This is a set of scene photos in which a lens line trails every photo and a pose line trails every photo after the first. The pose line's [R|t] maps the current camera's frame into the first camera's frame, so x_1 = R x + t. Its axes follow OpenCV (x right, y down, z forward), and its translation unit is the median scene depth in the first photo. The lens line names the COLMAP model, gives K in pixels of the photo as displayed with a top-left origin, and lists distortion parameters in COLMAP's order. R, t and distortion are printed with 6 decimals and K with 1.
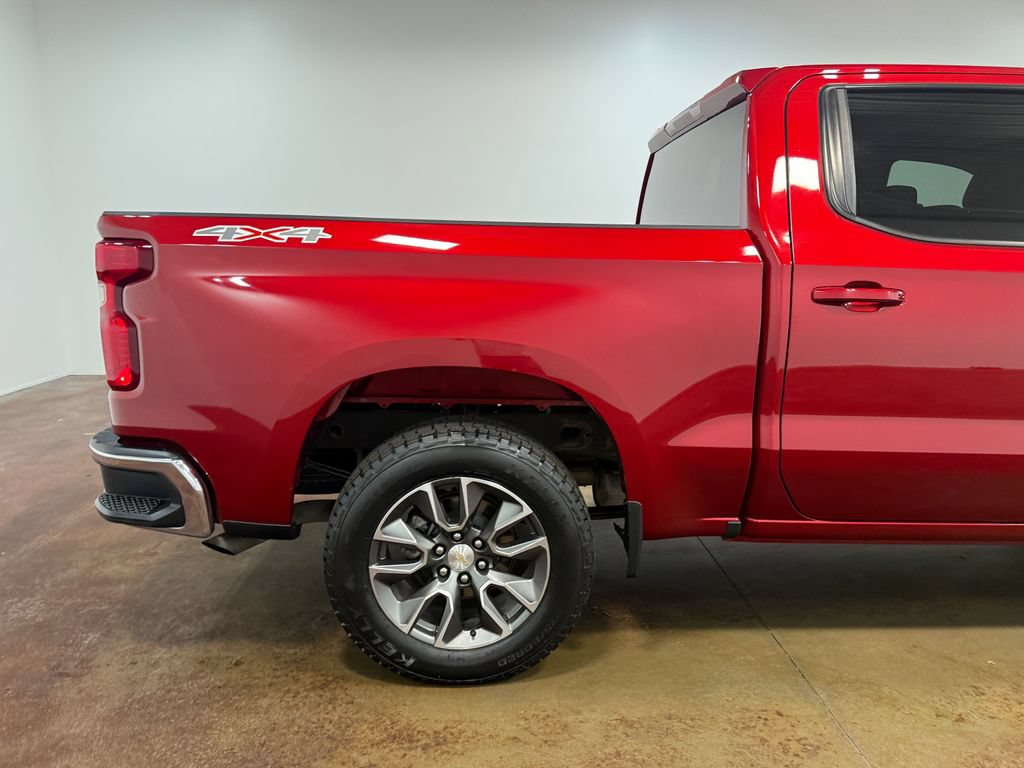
lens RADIAL K [[767.0, 0, 506.9], [0, 767.0, 388.7], [0, 0, 1]] dist [0.044014, -0.060641]
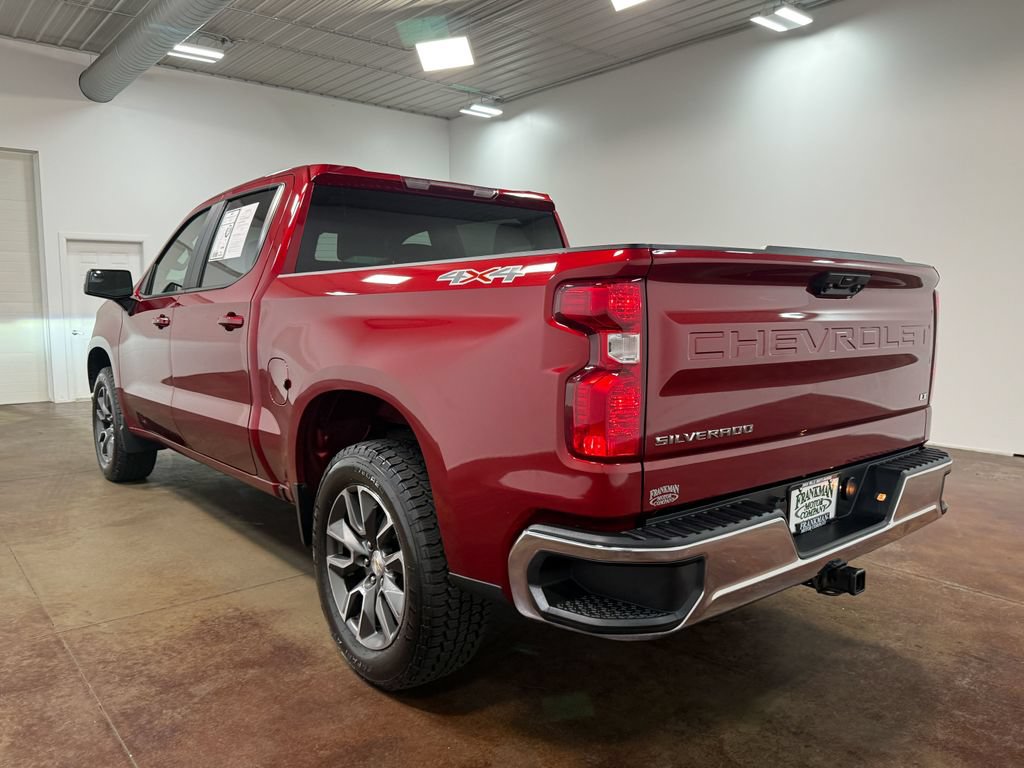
lens RADIAL K [[767.0, 0, 506.9], [0, 767.0, 388.7], [0, 0, 1]] dist [0.044014, -0.060641]
pose [[-0.621132, -0.096787, 0.777706, -1.053734], [0.131164, 0.965510, 0.224916, -0.400956], [-0.772652, 0.241710, -0.587014, 2.257244]]
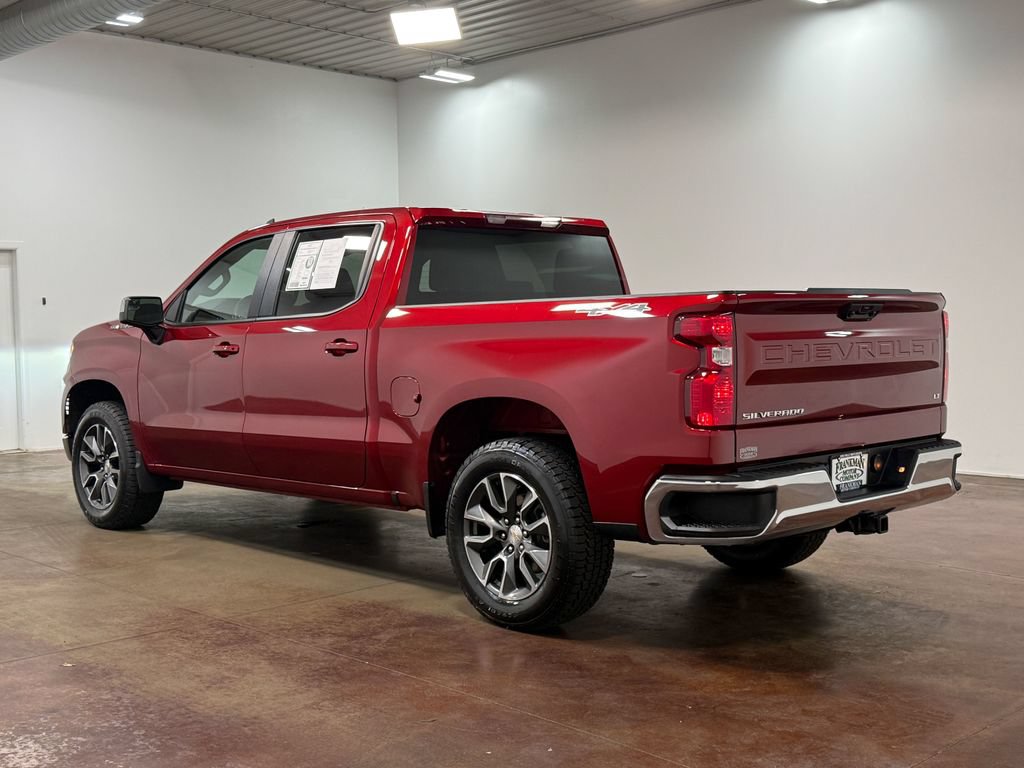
lens RADIAL K [[1266.0, 0, 504.7], [0, 1266.0, 394.2], [0, 0, 1]] dist [0.086422, -0.007139]
pose [[-0.683039, -0.044500, 0.729025, -1.770008], [0.135931, 0.972959, 0.186746, -0.619408], [-0.717621, 0.226651, -0.658520, 3.307080]]
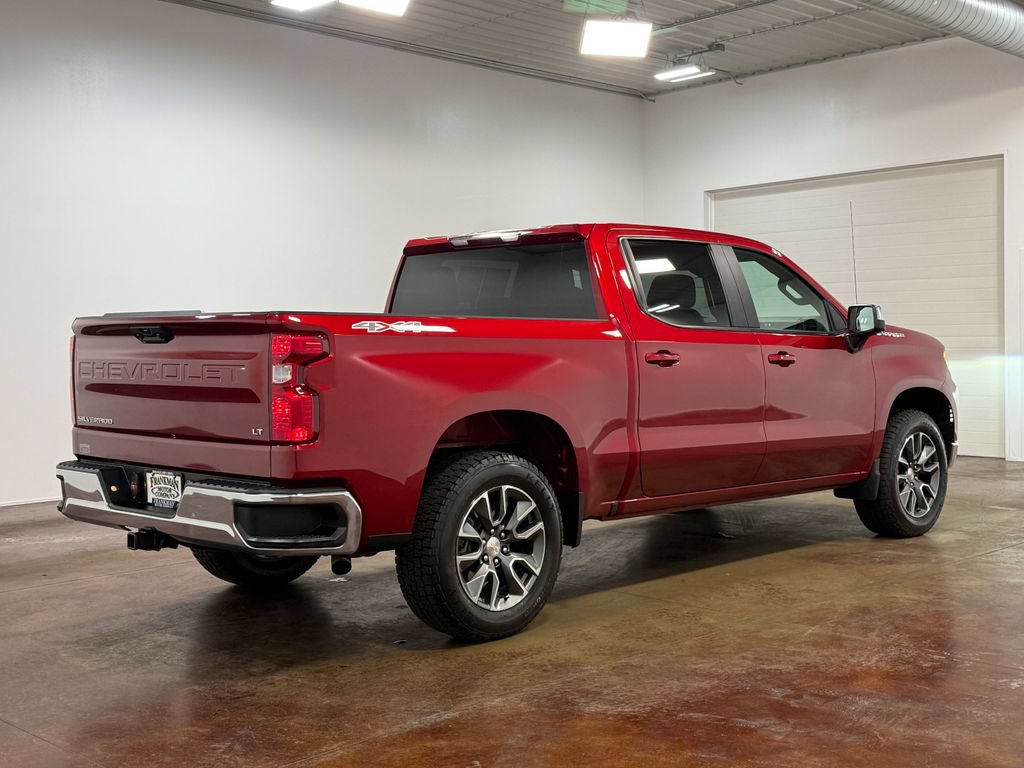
lens RADIAL K [[1266.0, 0, 504.7], [0, 1266.0, 394.2], [0, 0, 1]] dist [0.086422, -0.007139]
pose [[0.736369, -0.046604, 0.674973, -1.649297], [0.138825, 0.986806, -0.083318, 0.140747], [-0.662184, 0.155056, 0.733123, -0.801440]]
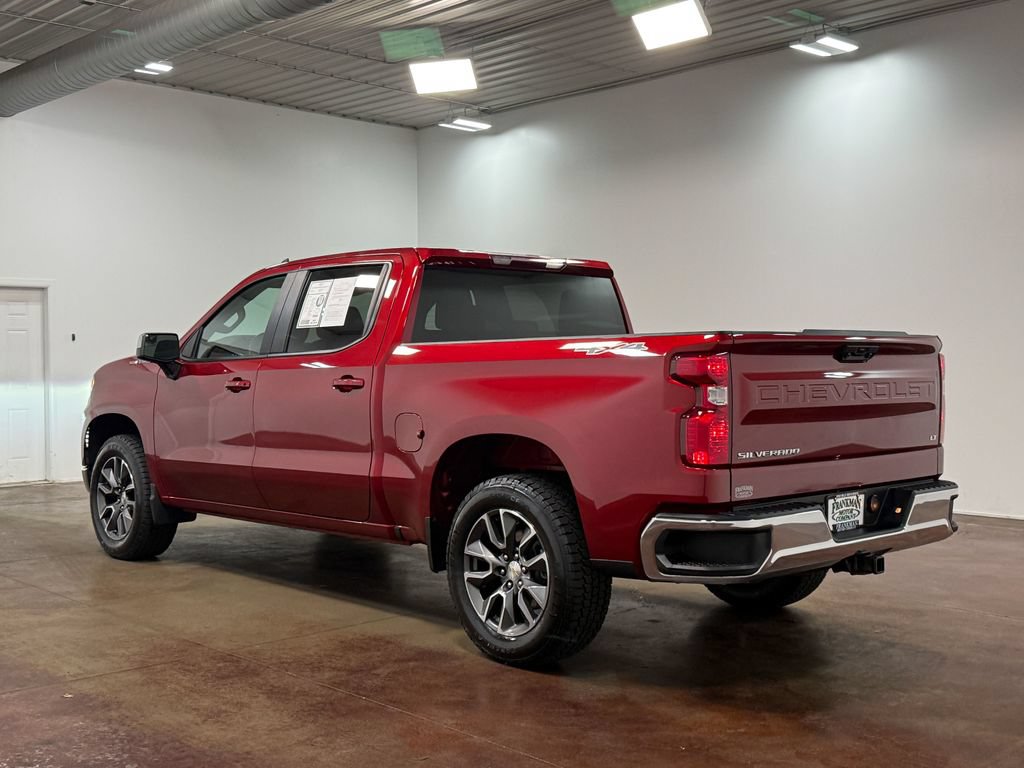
lens RADIAL K [[1216.7, 0, 512.0], [0, 1216.7, 384.0], [0, 0, 1]] dist [0.109253, -0.162064]
pose [[-0.674356, -0.022963, 0.738049, -1.755208], [0.128427, 0.980635, 0.147854, -0.604725], [-0.727152, 0.194491, -0.658348, 3.241802]]
